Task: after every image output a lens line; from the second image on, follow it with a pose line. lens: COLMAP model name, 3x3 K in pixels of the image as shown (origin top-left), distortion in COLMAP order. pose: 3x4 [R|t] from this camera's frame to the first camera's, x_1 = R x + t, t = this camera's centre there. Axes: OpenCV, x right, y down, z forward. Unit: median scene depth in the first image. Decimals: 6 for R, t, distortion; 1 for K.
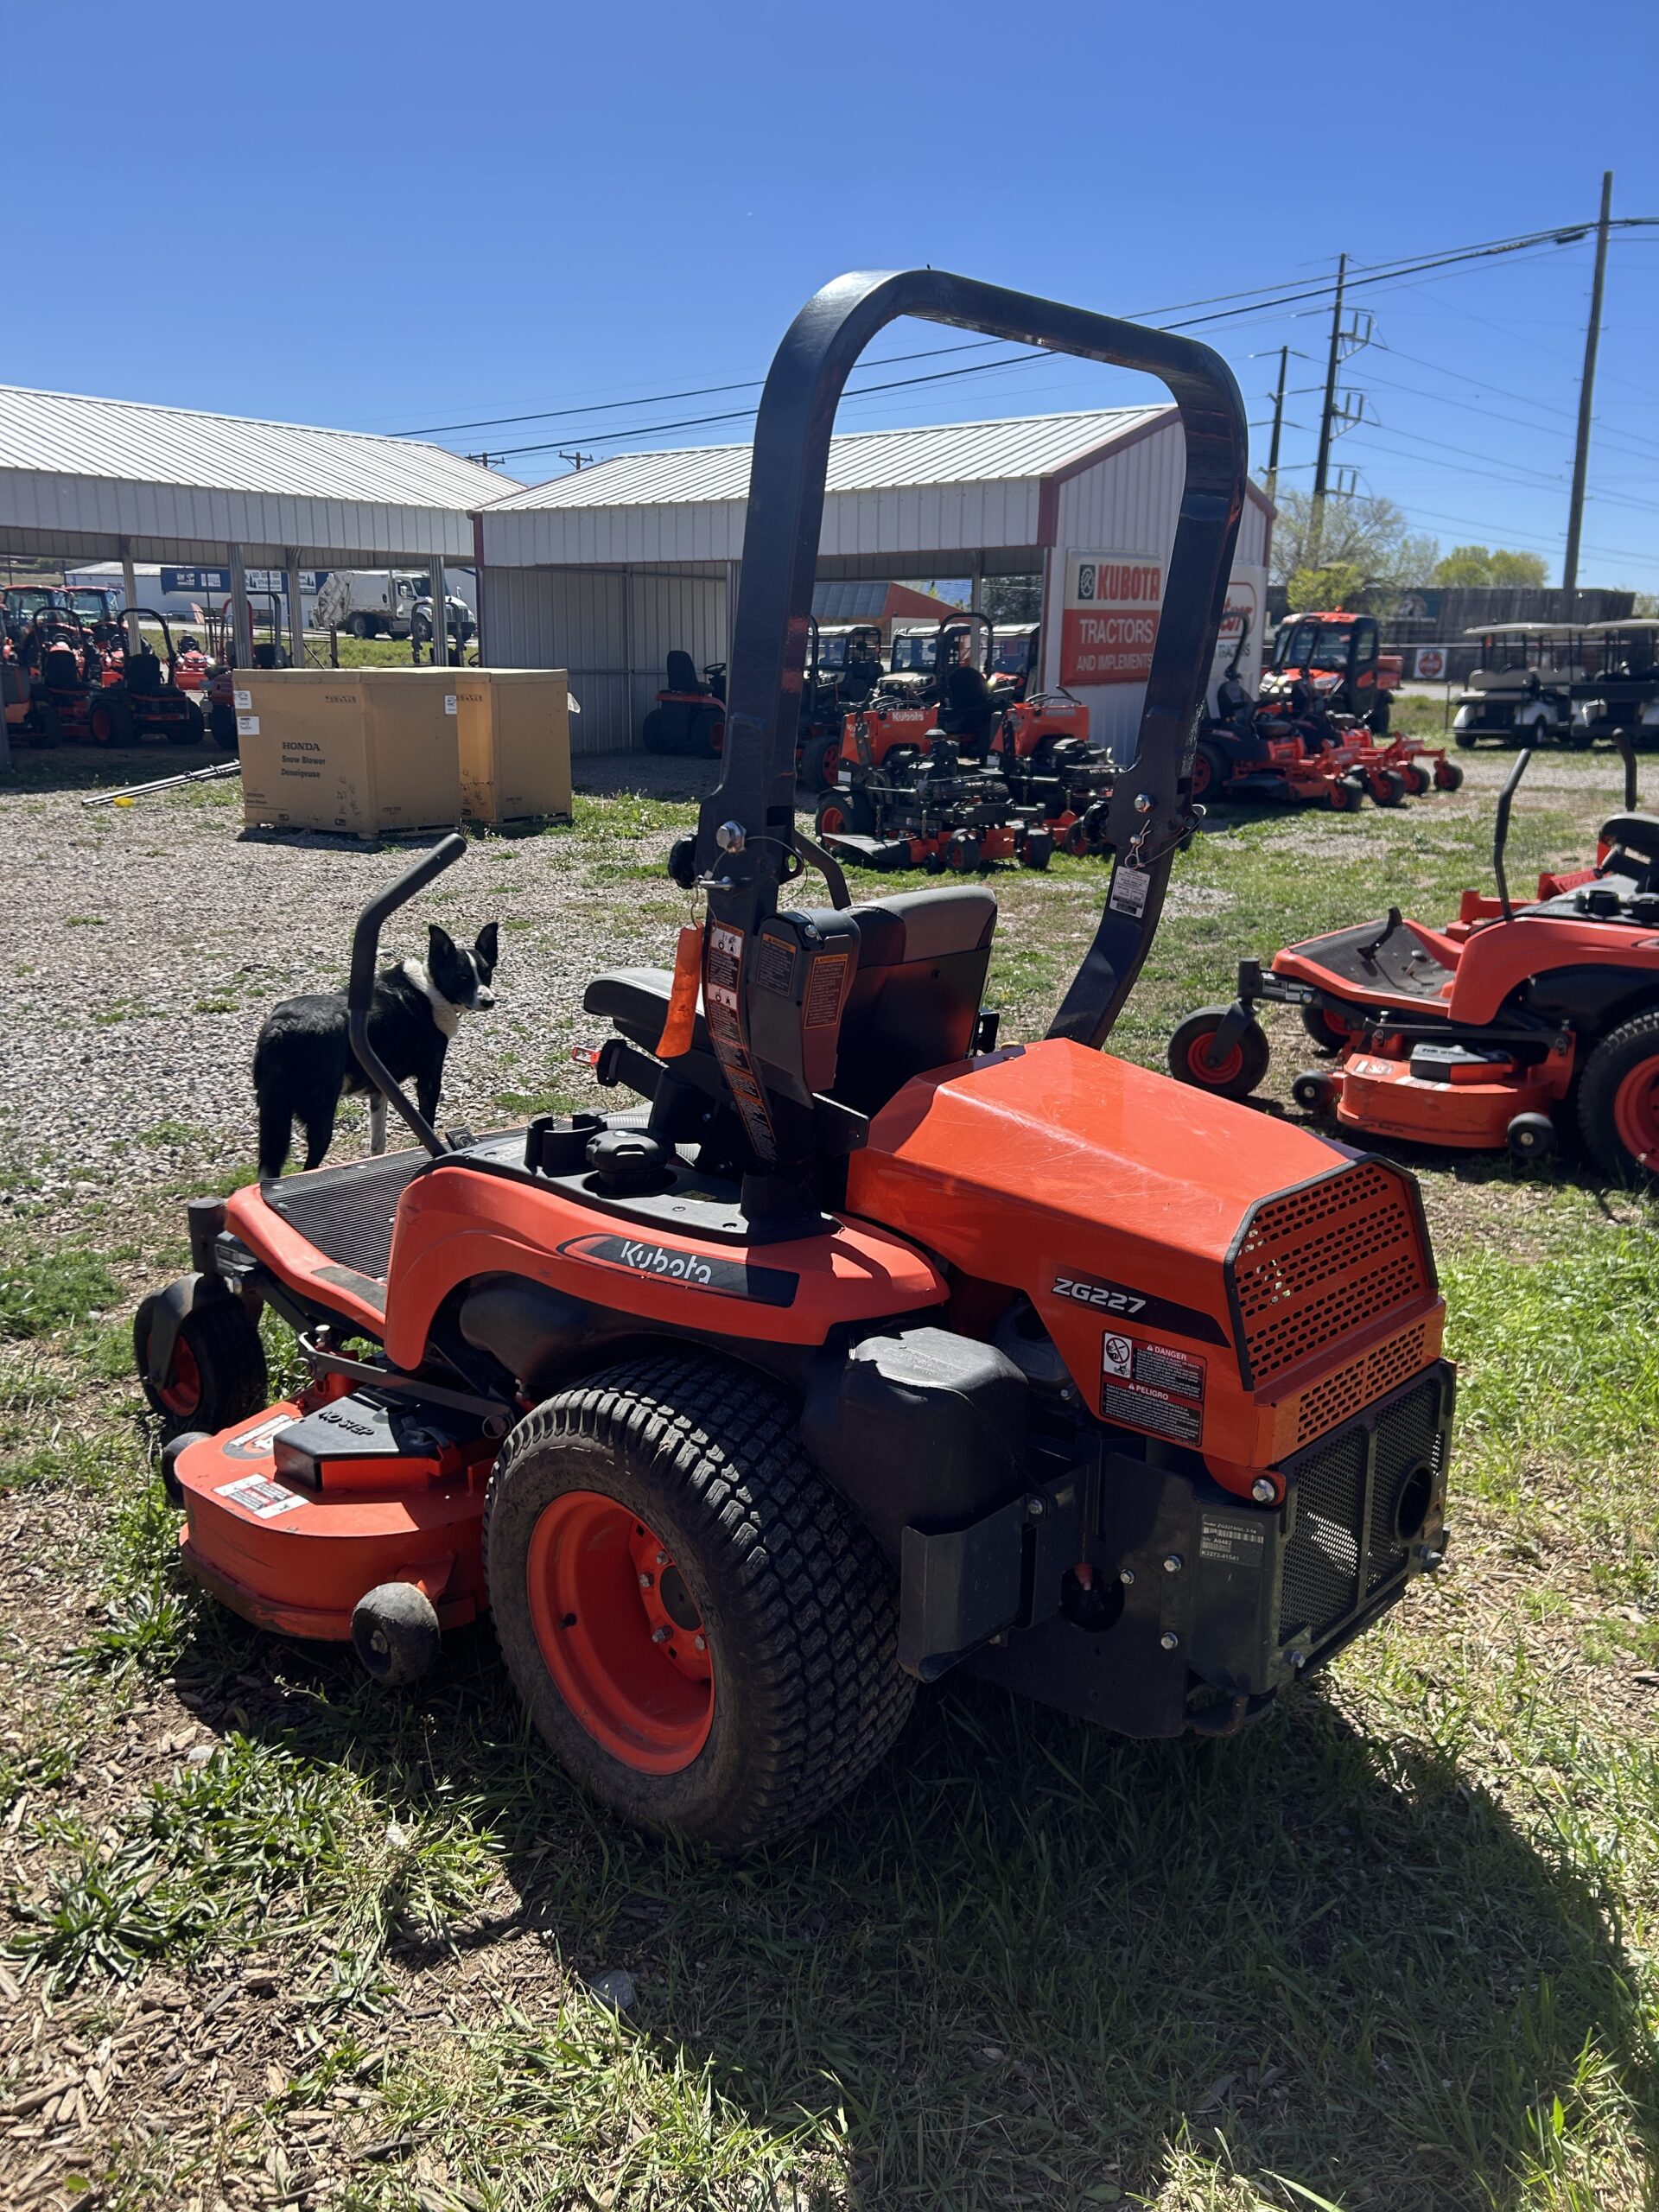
lens RADIAL K [[1677.1, 0, 821.4], [0, 1677.1, 1110.9], [0, 0, 1]] dist [0.002359, -0.003201]
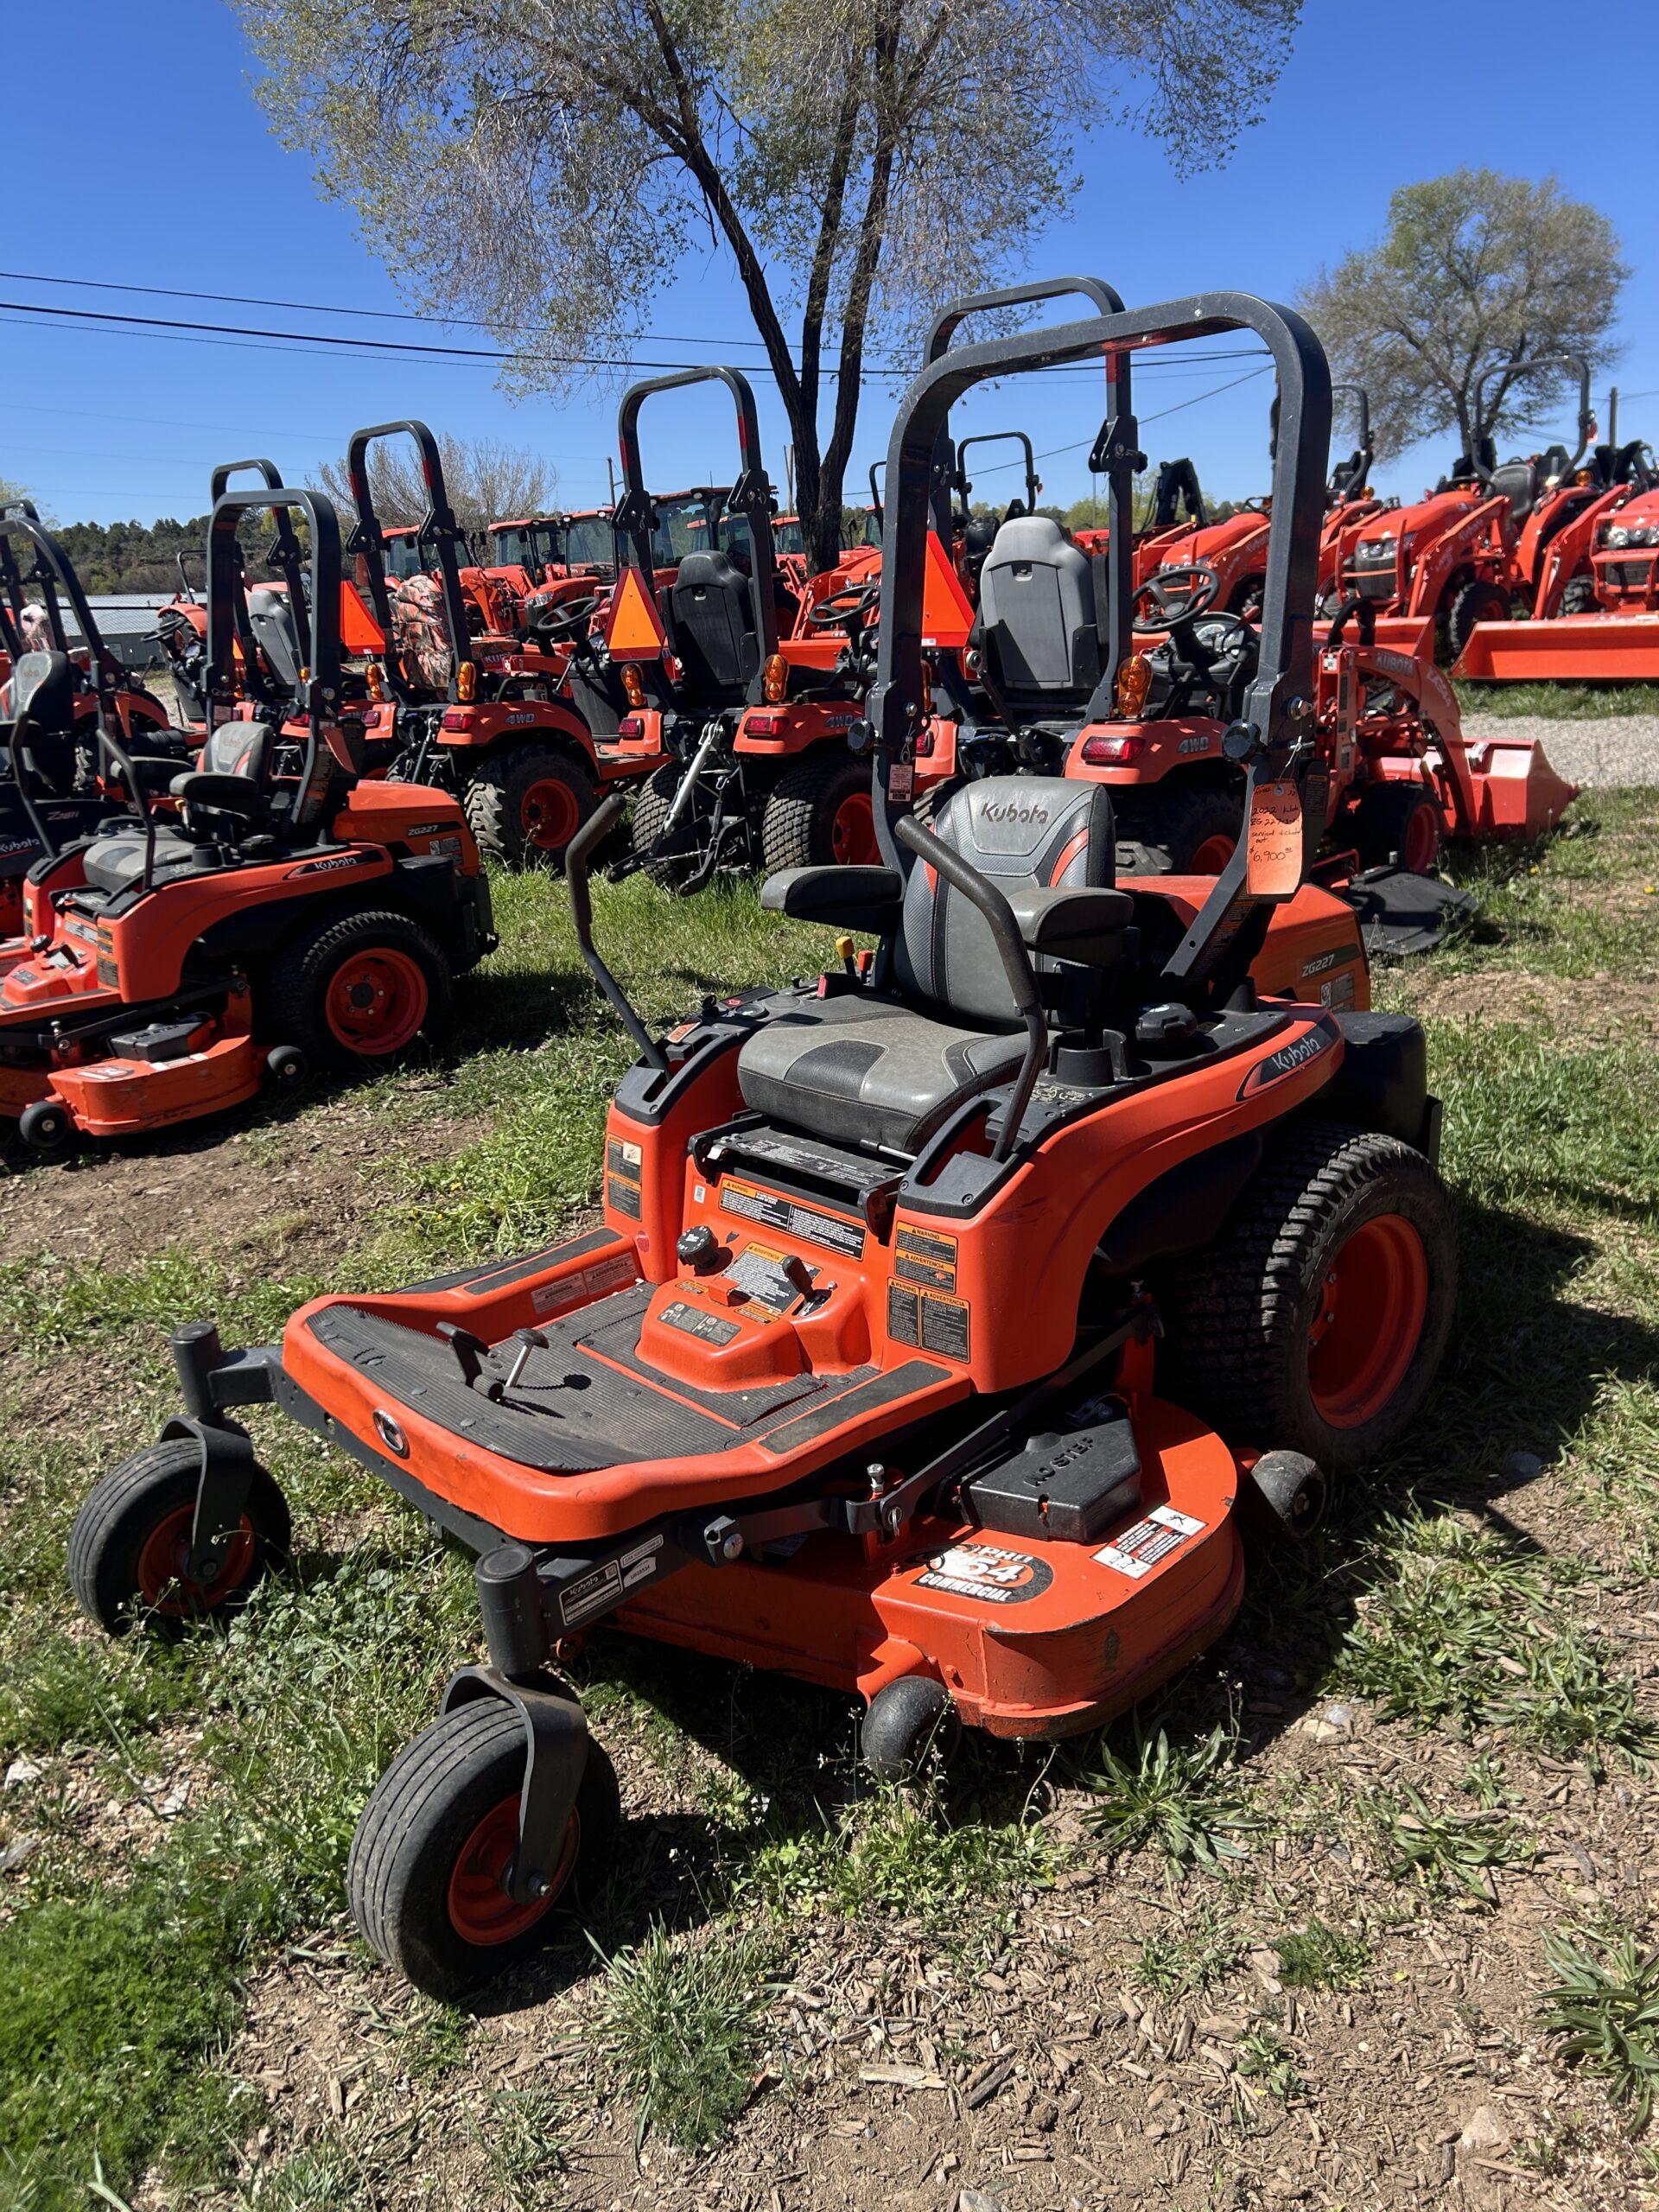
lens RADIAL K [[1677.1, 0, 820.9], [0, 1677.1, 1100.1], [0, 0, 1]] dist [0.002359, -0.003201]
pose [[0.078990, -0.311331, 0.947013, -1.126749], [0.322589, 0.906849, 0.271220, -0.286214], [-0.943237, 0.284072, 0.172064, 0.944745]]
